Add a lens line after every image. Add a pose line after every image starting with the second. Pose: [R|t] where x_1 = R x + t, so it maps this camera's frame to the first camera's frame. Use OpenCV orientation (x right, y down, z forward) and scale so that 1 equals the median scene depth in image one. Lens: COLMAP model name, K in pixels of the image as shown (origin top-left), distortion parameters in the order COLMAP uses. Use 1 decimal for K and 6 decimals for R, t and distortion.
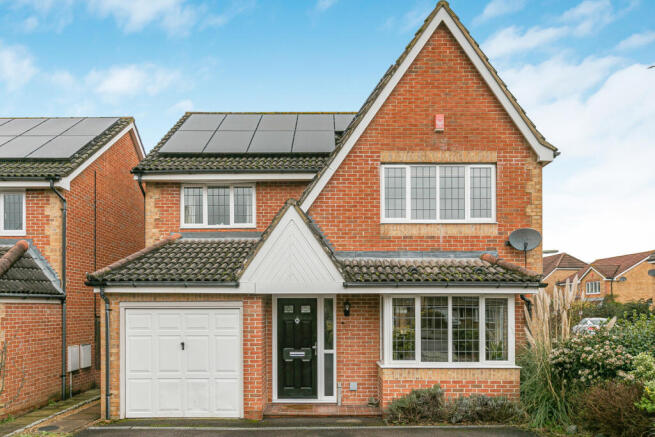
lens RADIAL K [[491.5, 0, 327.4], [0, 491.5, 237.4], [0, 0, 1]] dist [0.002360, 0.001686]
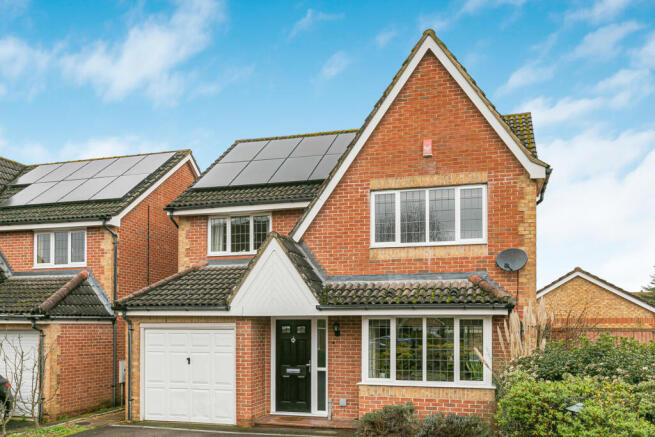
lens RADIAL K [[576.7, 0, 327.5], [0, 576.7, 218.5], [0, 0, 1]] dist [-0.004599, -0.002357]
pose [[0.966547, -0.045817, -0.252363, 0.341861], [0.034795, 0.998243, -0.047968, -0.036321], [0.254117, 0.037582, 0.966443, -0.228008]]
